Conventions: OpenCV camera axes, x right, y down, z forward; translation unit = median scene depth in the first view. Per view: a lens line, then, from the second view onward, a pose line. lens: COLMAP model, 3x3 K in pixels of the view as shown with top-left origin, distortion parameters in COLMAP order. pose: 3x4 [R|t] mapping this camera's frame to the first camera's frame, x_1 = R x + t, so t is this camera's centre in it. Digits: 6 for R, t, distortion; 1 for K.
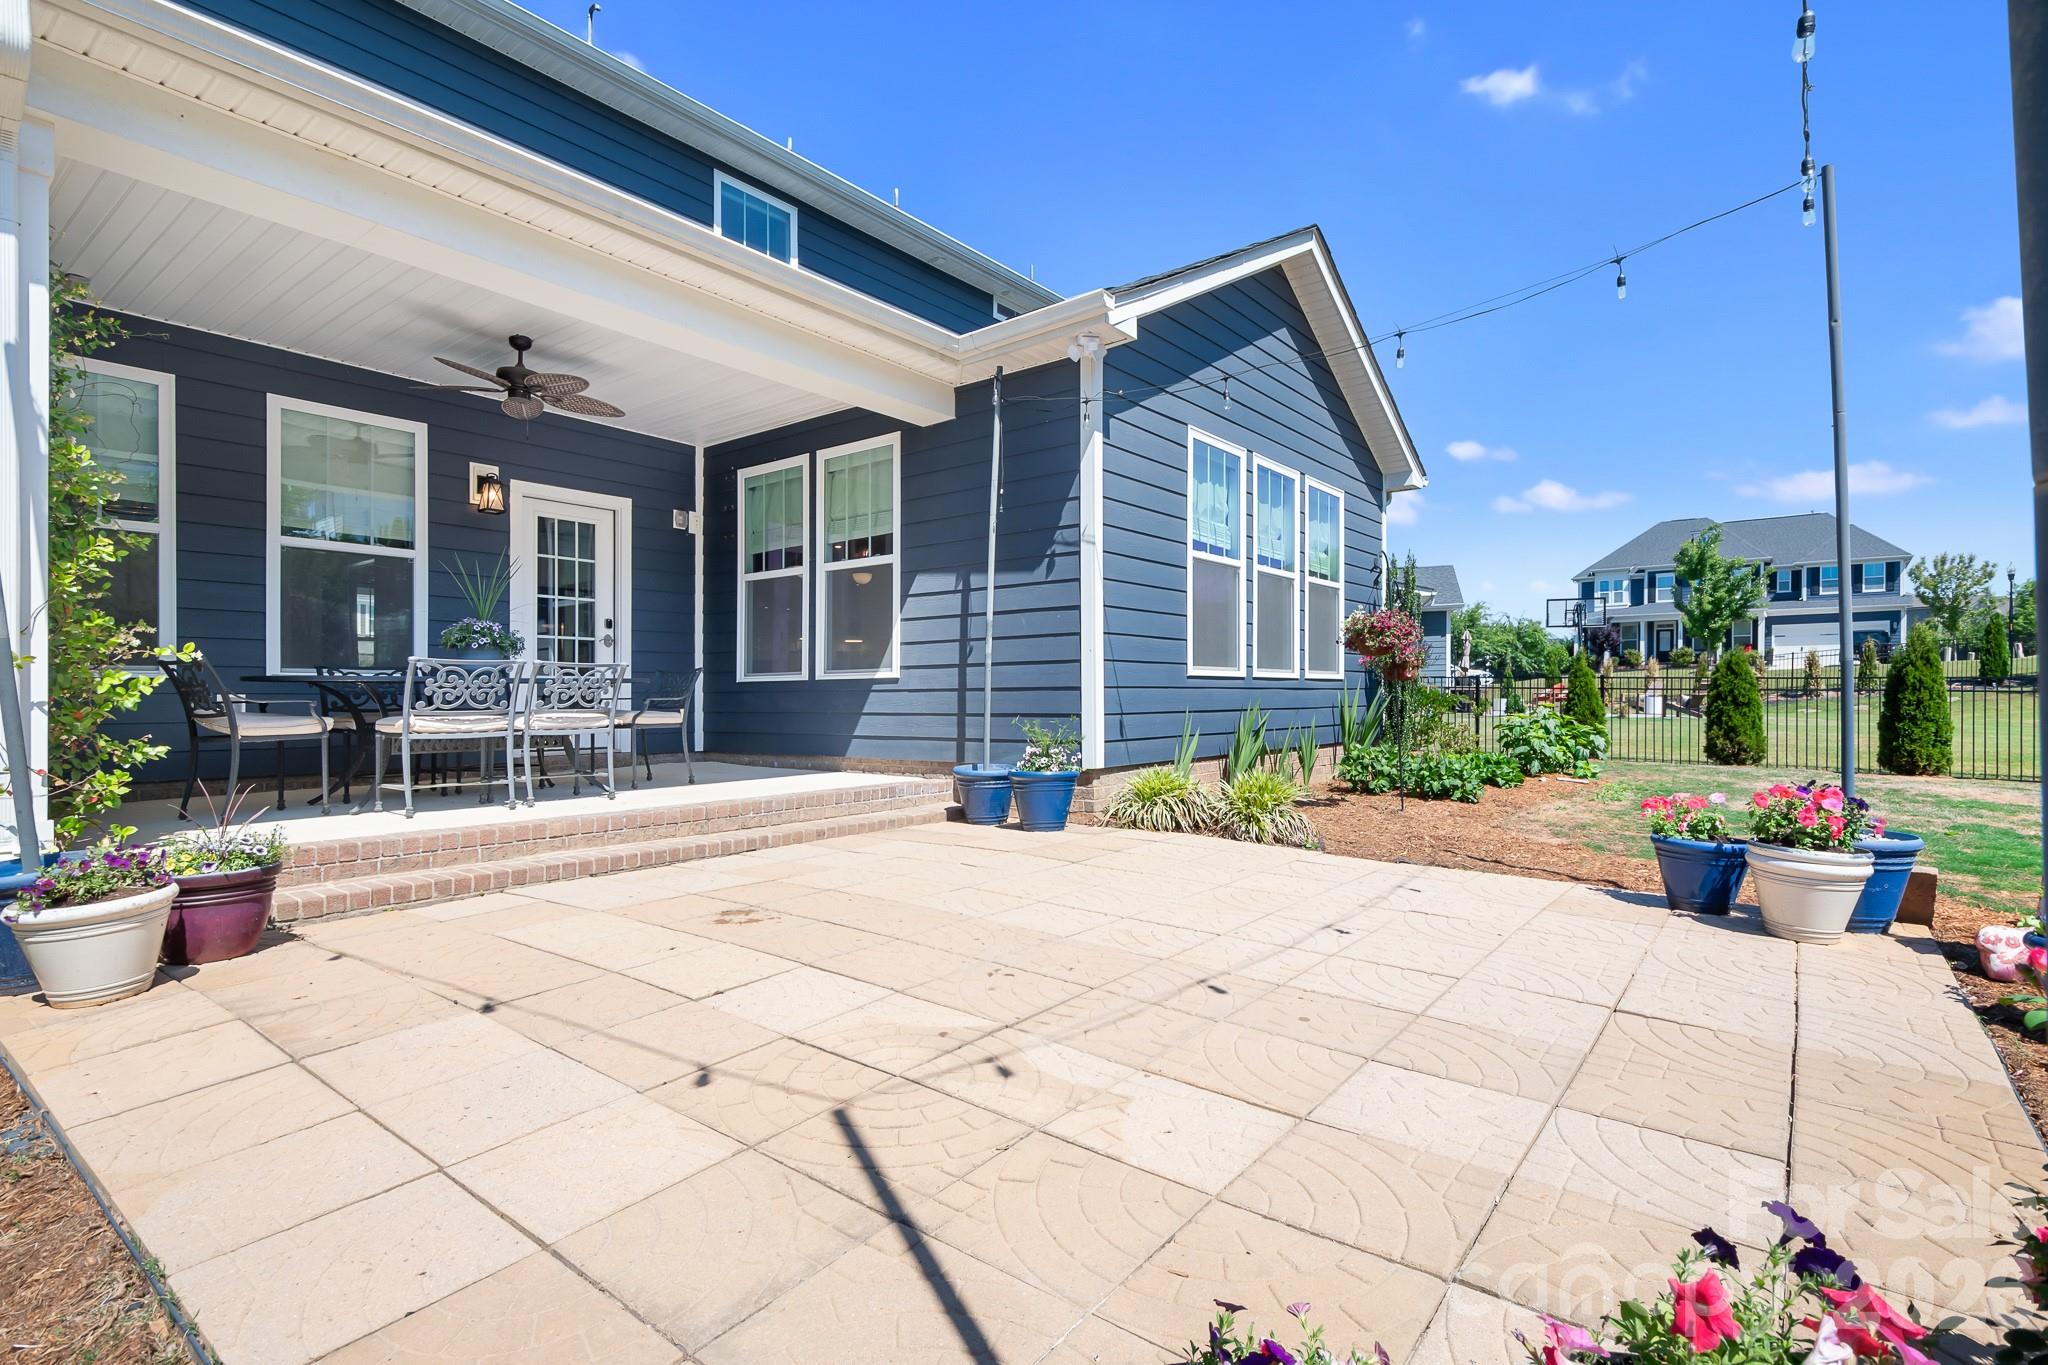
lens RADIAL K [[966.4, 0, 1039.7], [0, 966.4, 678.1], [0, 0, 1]] dist [0.011623, -0.001811]
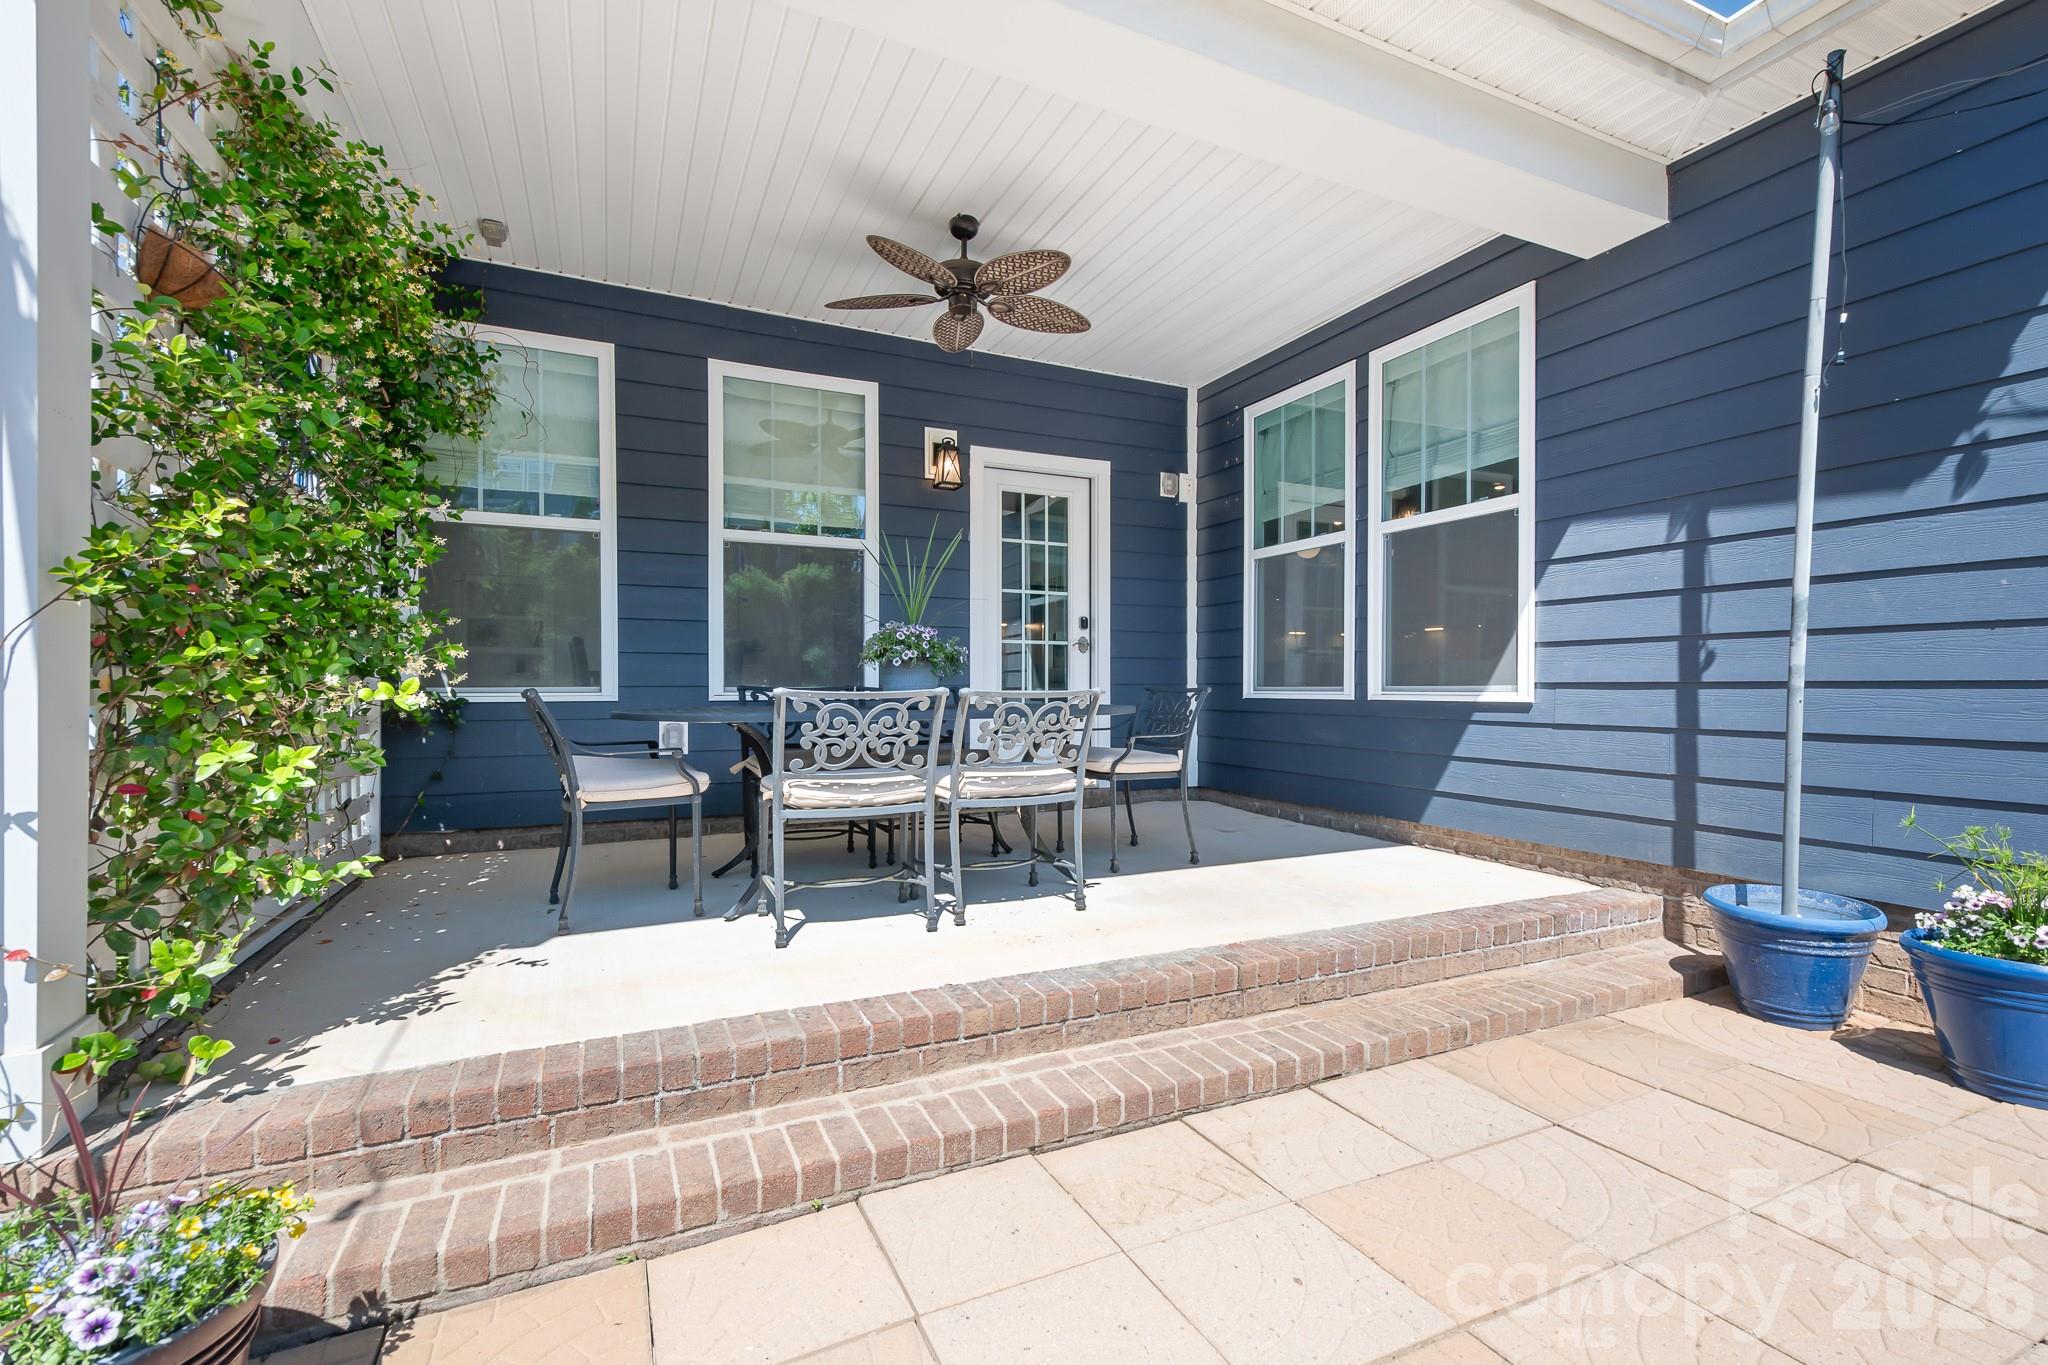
lens RADIAL K [[931.3, 0, 1023.1], [0, 931.3, 674.9], [0, 0, 1]] dist [0.003473, -0.000284]
pose [[0.880557, 0.000604, -0.473941, -0.150285], [0.002451, 0.999980, 0.005827, -0.021421], [0.473935, -0.006293, 0.880538, 0.359251]]
